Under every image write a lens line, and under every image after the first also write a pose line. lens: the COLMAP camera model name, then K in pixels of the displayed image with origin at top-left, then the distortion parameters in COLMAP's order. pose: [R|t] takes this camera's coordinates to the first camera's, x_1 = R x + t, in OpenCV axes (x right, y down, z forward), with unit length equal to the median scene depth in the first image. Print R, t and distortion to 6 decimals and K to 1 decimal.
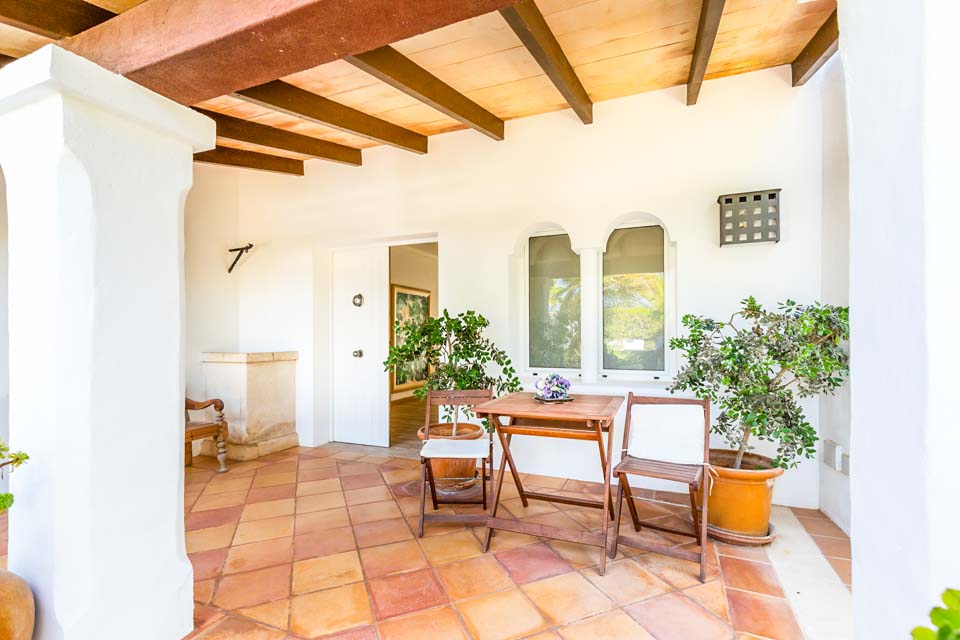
lens RADIAL K [[461.8, 0, 478.0], [0, 461.8, 323.5], [0, 0, 1]] dist [0.002499, -0.000968]
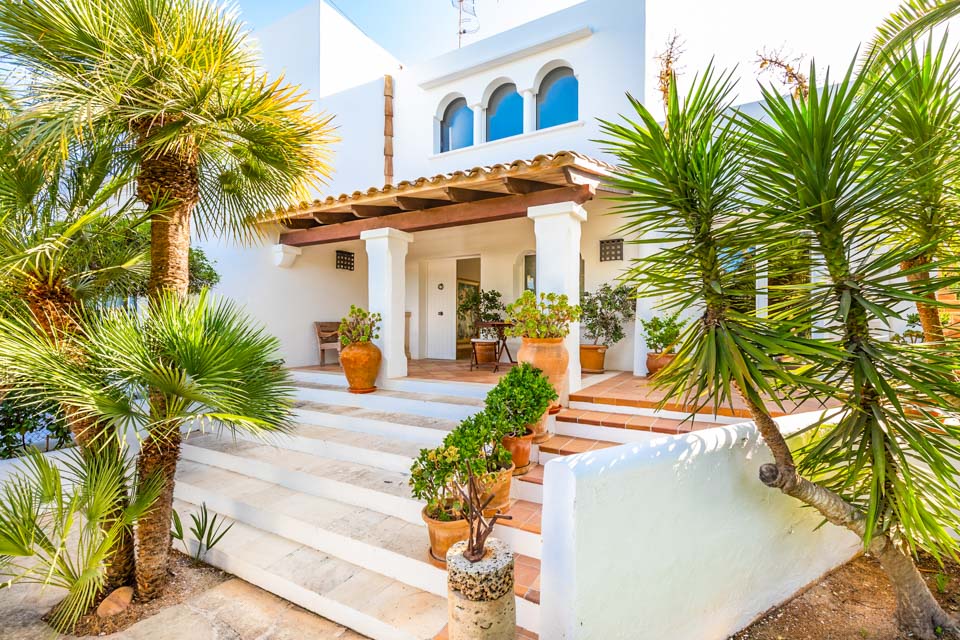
lens RADIAL K [[461.8, 0, 479.5], [0, 461.8, 319.3], [0, 0, 1]] dist [0.002499, -0.000968]
pose [[0.993872, 0.007010, -0.110311, 0.170264], [-0.006294, 0.999957, 0.006835, 0.104666], [0.110355, -0.006099, 0.993874, -1.314076]]
